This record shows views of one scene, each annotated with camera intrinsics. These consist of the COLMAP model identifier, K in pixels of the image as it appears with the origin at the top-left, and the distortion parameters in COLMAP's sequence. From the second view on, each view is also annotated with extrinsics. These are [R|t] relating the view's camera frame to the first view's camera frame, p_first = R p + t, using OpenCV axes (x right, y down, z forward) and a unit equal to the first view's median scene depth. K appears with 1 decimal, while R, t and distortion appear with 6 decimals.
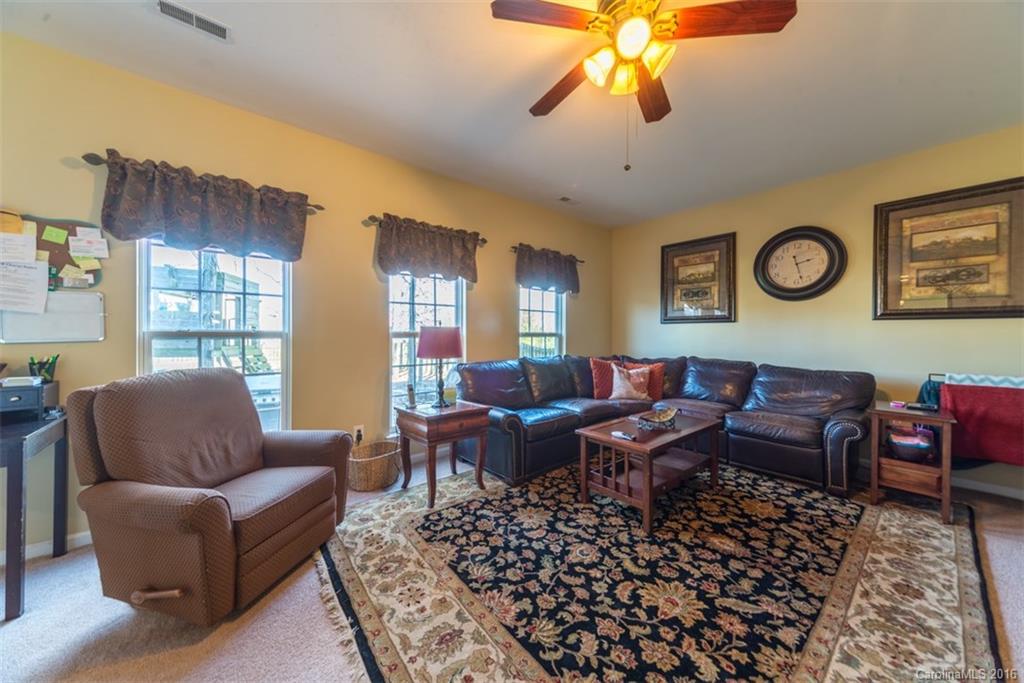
lens RADIAL K [[355.3, 0, 519.1], [0, 355.3, 334.7], [0, 0, 1]] dist [0.005423, -0.000434]
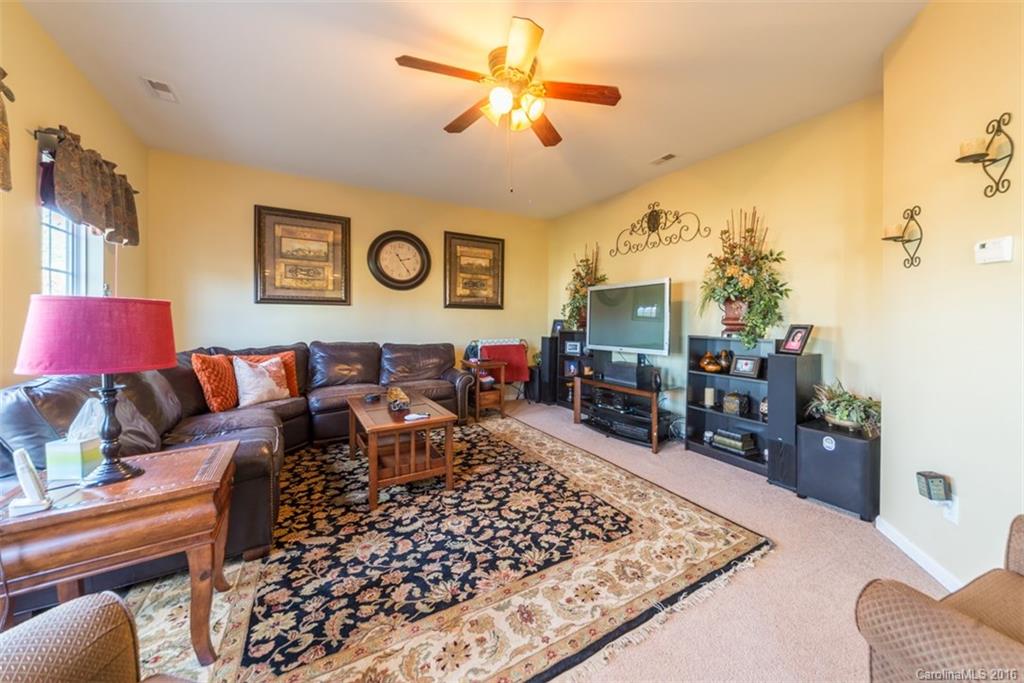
lens RADIAL K [[385.5, 0, 562.5], [0, 385.5, 321.0], [0, 0, 1]] dist [0.011942, -0.002426]
pose [[0.105449, -0.007834, 0.994394, -0.832021], [-0.003480, 0.999960, 0.008247, -0.003031], [-0.994419, -0.004330, 0.105418, 0.504037]]
